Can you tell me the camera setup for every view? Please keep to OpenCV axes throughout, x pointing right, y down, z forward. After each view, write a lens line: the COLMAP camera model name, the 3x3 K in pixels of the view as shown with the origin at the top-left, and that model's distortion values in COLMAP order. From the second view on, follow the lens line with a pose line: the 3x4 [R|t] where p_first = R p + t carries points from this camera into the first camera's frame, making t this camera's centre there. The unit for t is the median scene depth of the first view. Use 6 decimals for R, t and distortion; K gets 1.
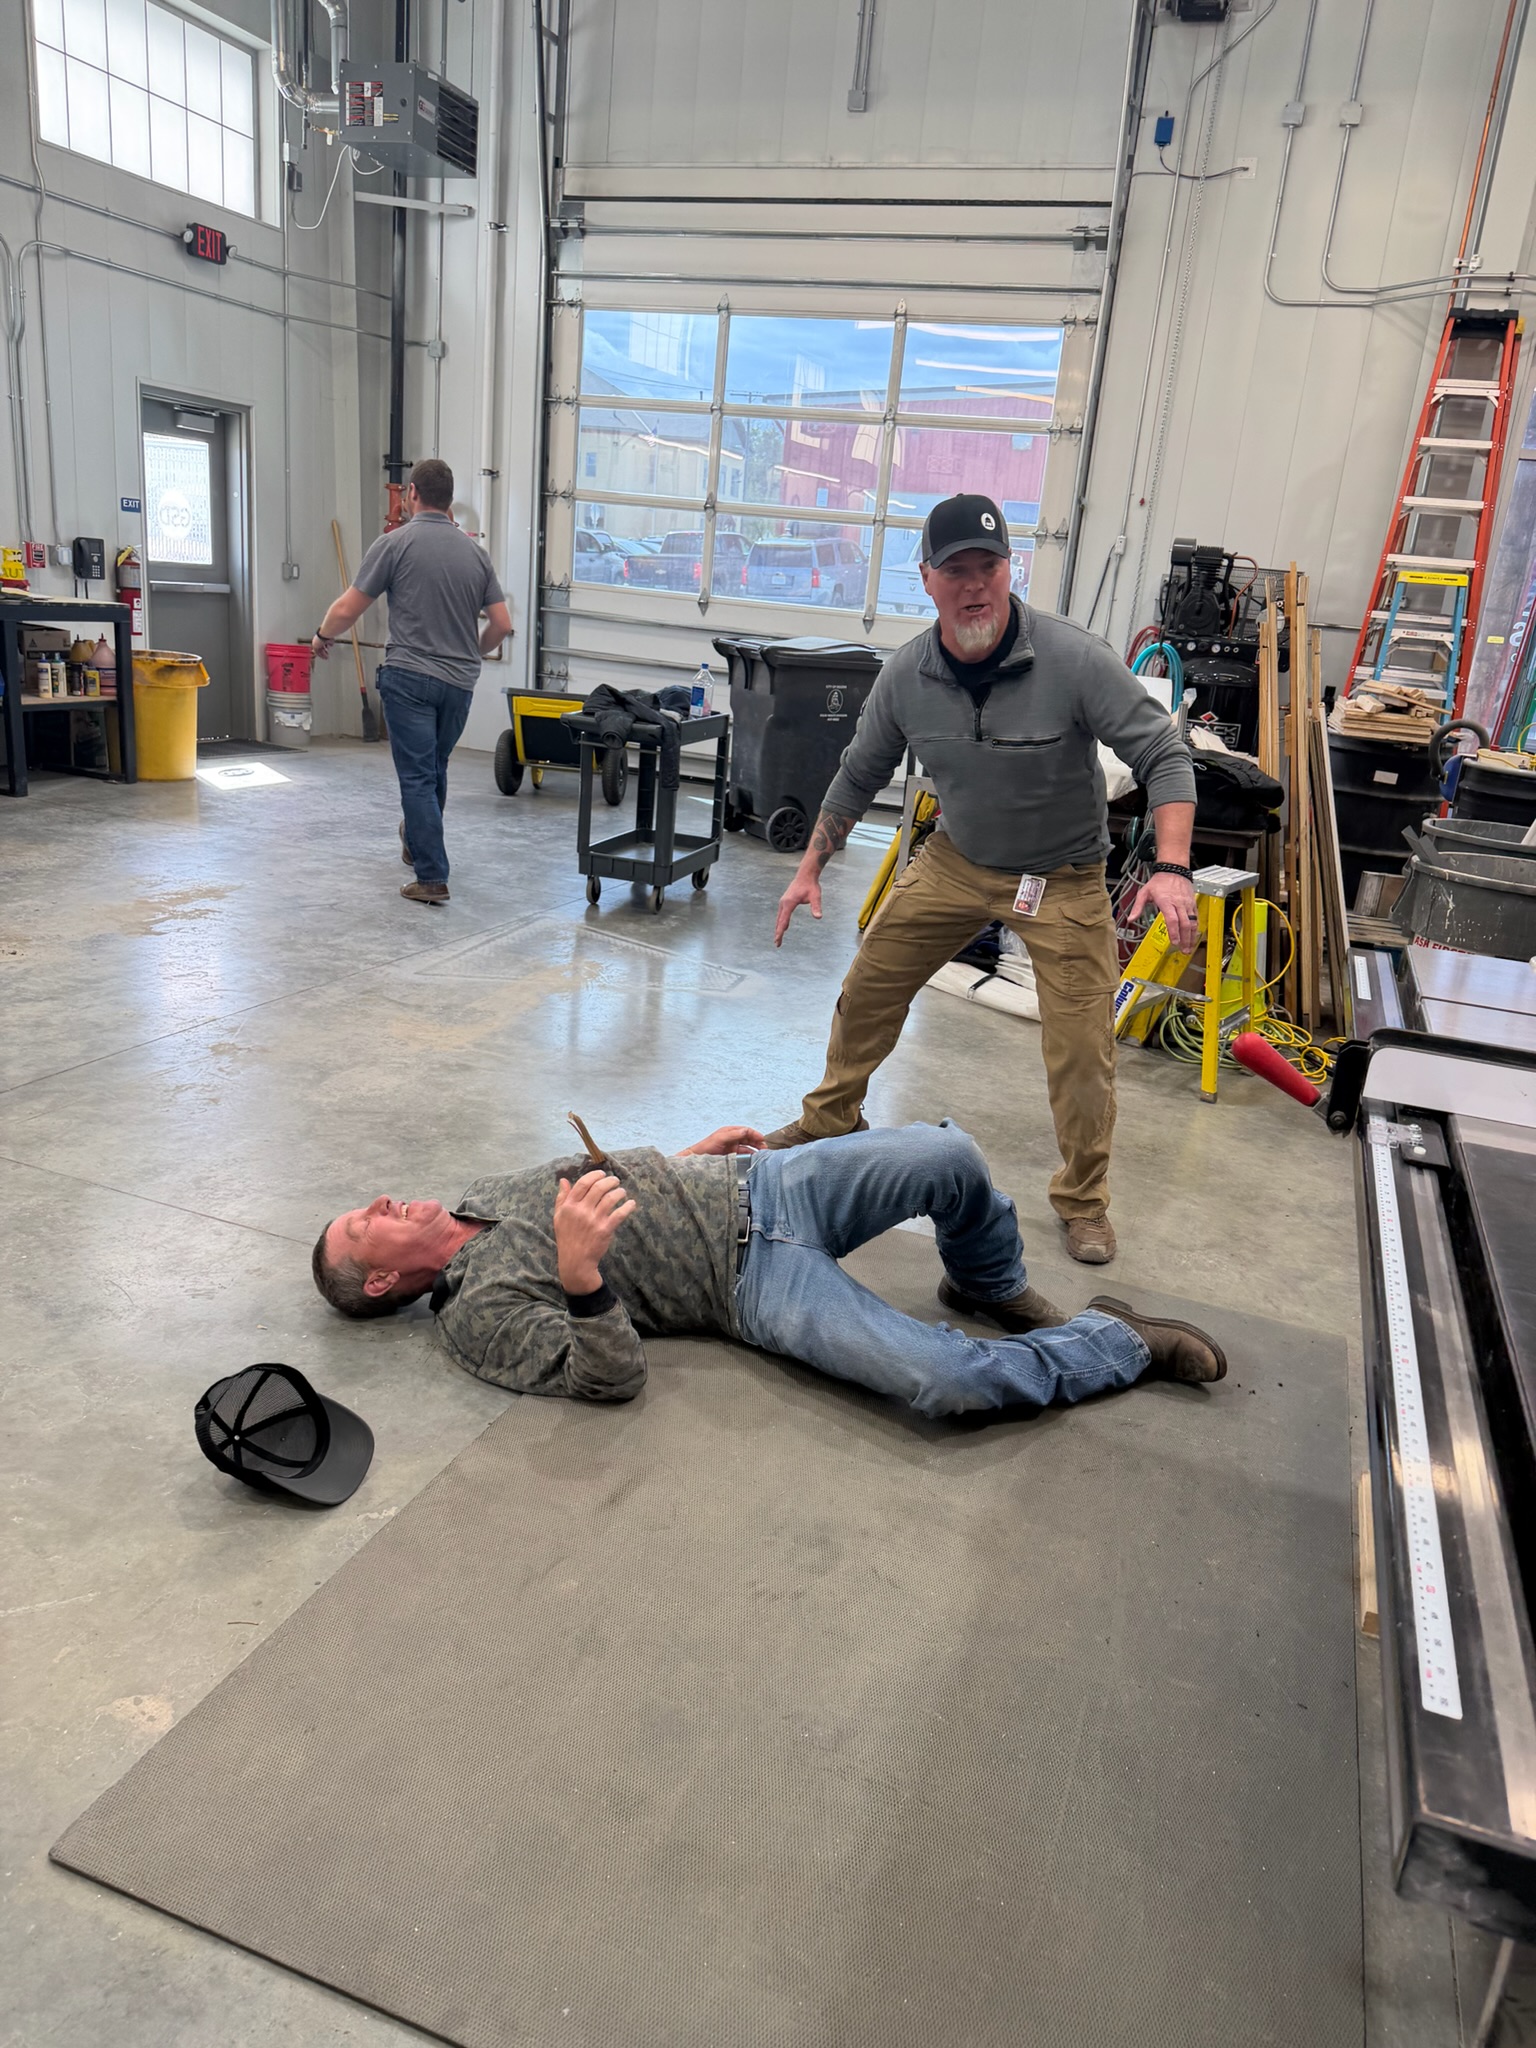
lens RADIAL K [[1488.0, 0, 768.0], [0, 1488.0, 1024.0], [0, 0, 1]] dist [0.032516, -0.028148]
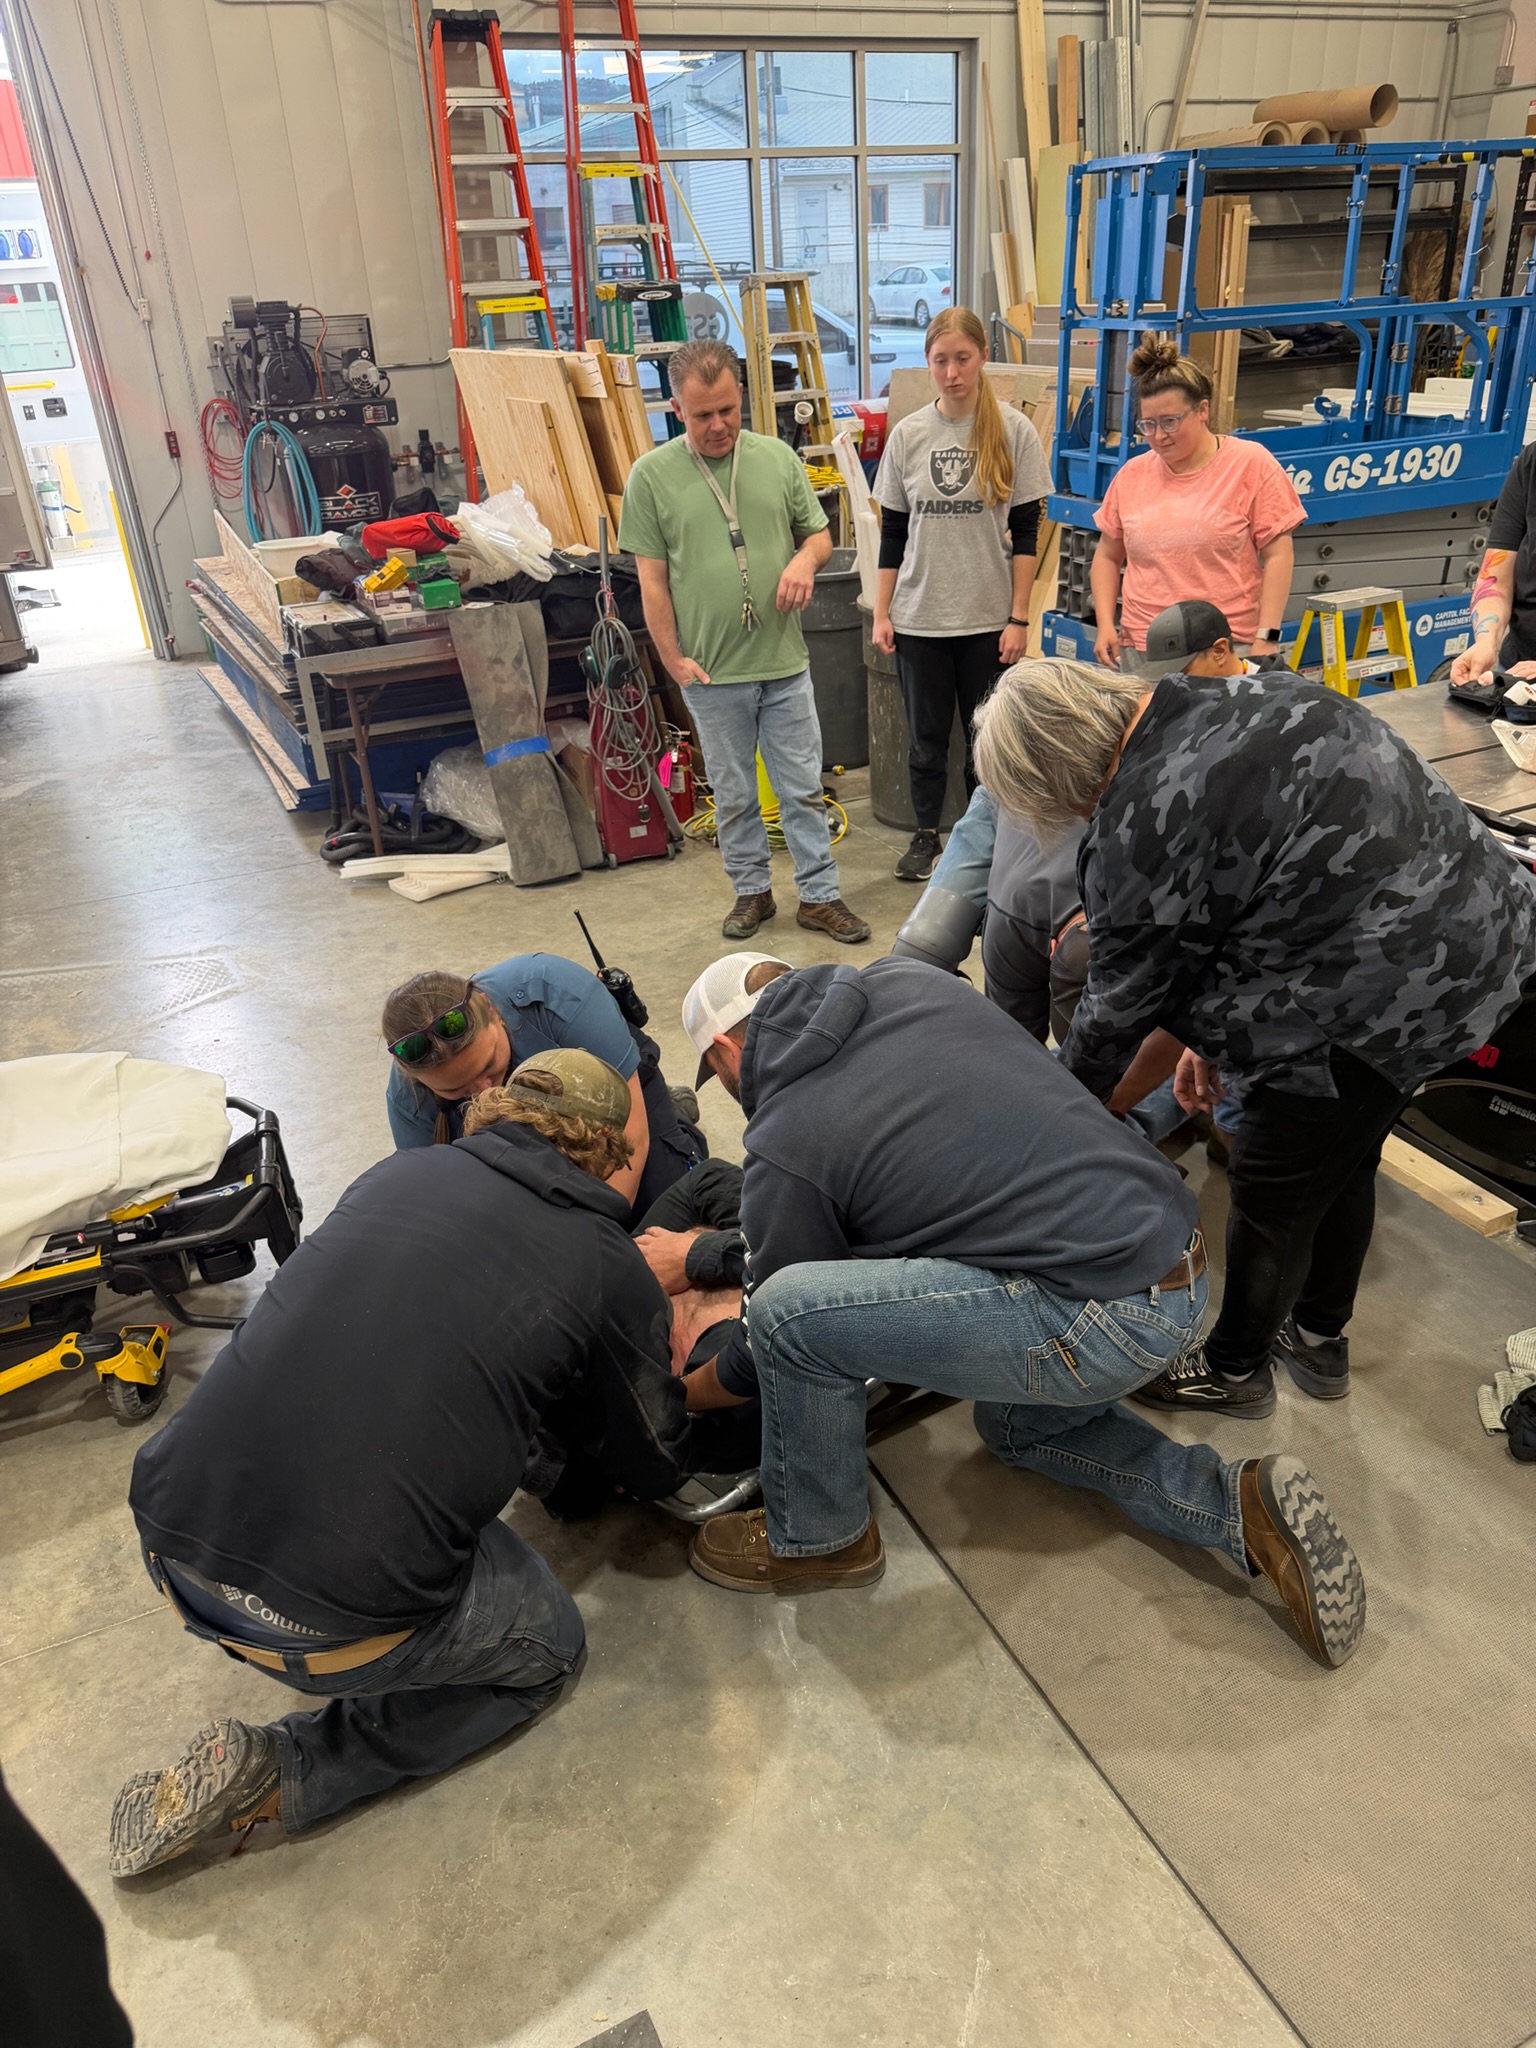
lens RADIAL K [[1458.9, 0, 768.0], [0, 1458.9, 1024.0], [0, 0, 1]] dist [-0.010828, 0.011063]
pose [[0.691687, -0.441154, 0.571798, -0.192484], [0.316915, 0.896853, 0.308577, -0.102824], [-0.648948, -0.032228, 0.760150, 0.120185]]
